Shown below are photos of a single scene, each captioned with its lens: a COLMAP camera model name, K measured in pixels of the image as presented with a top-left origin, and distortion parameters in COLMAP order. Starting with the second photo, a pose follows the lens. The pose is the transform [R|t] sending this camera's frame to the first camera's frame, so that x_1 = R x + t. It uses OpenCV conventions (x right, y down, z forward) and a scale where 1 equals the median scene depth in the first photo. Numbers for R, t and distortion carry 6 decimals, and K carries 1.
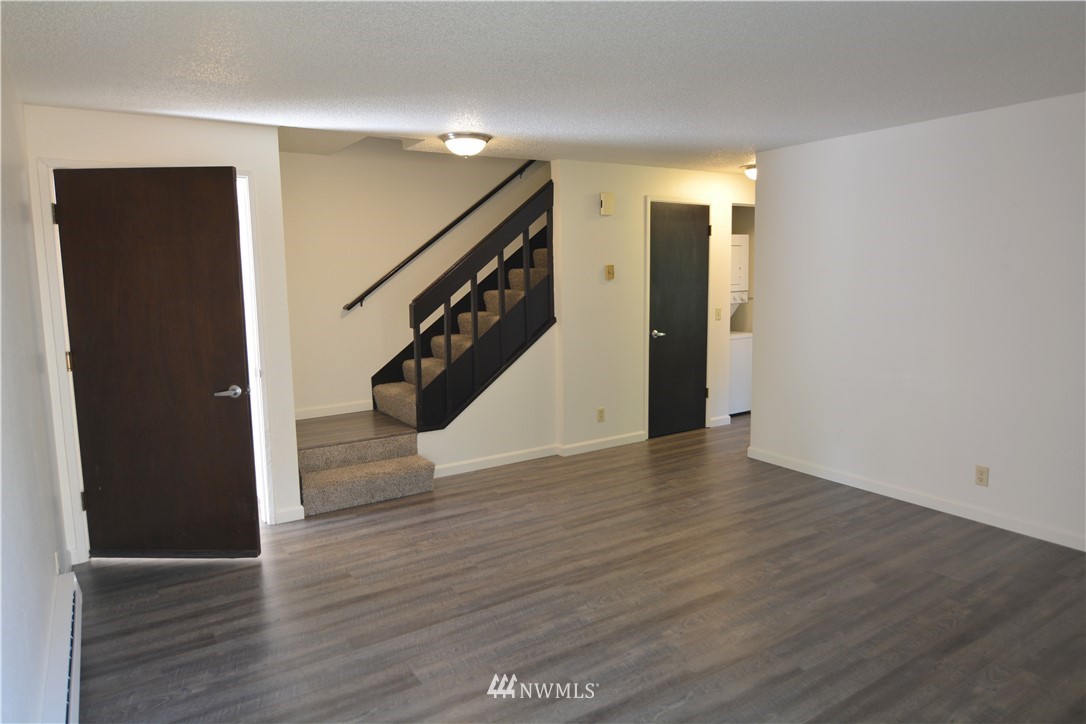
lens RADIAL K [[680.8, 0, 542.5], [0, 680.8, 359.1], [0, 0, 1]] dist [0.001979, -0.010484]
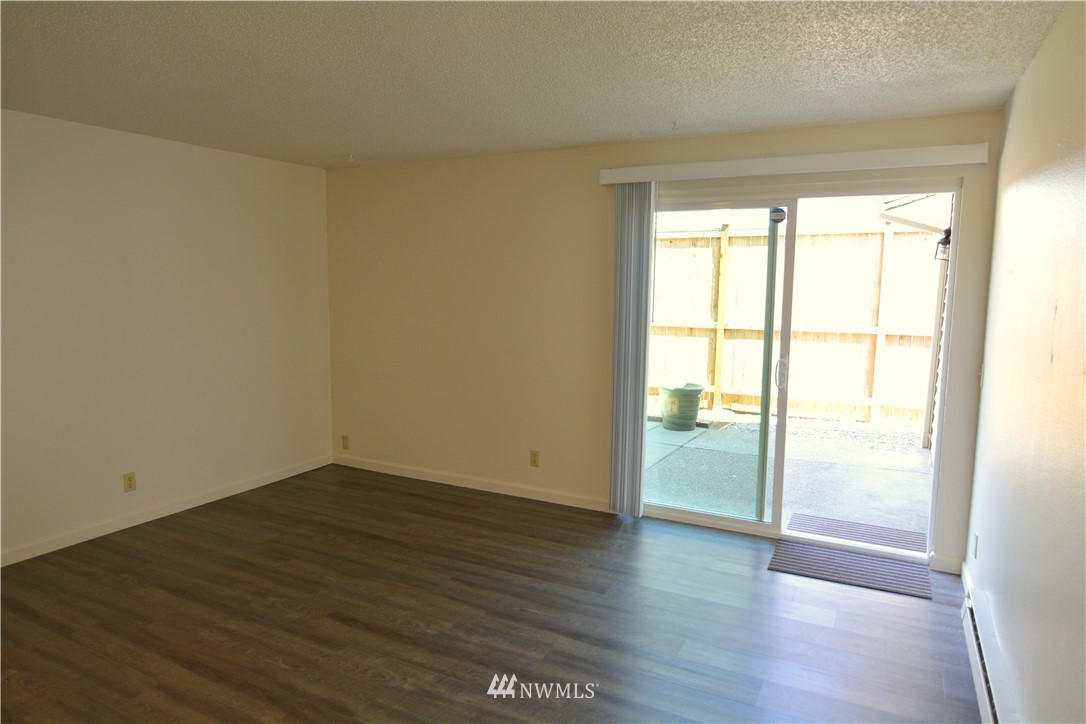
lens RADIAL K [[680.8, 0, 541.2], [0, 680.8, 358.3], [0, 0, 1]] dist [0.001979, -0.010484]
pose [[-0.490436, -0.089662, 0.866852, -0.584756], [0.111097, 0.980145, 0.164235, -0.122264], [-0.864367, 0.176851, -0.470737, 0.975158]]
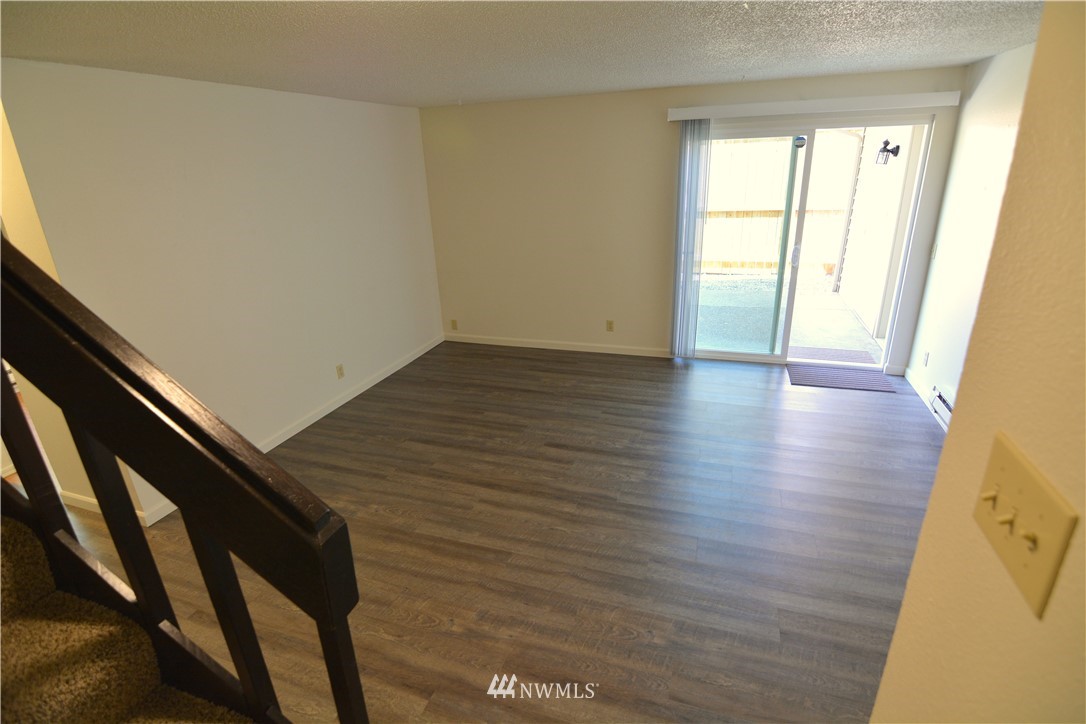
lens RADIAL K [[524.8, 0, 546.5], [0, 524.8, 359.7], [0, 0, 1]] dist [-0.003569, -0.005876]
pose [[-0.617993, -0.240064, 0.748635, -0.458846], [0.149637, 0.898914, 0.411779, -0.250768], [-0.771812, 0.366500, -0.519600, 1.311531]]
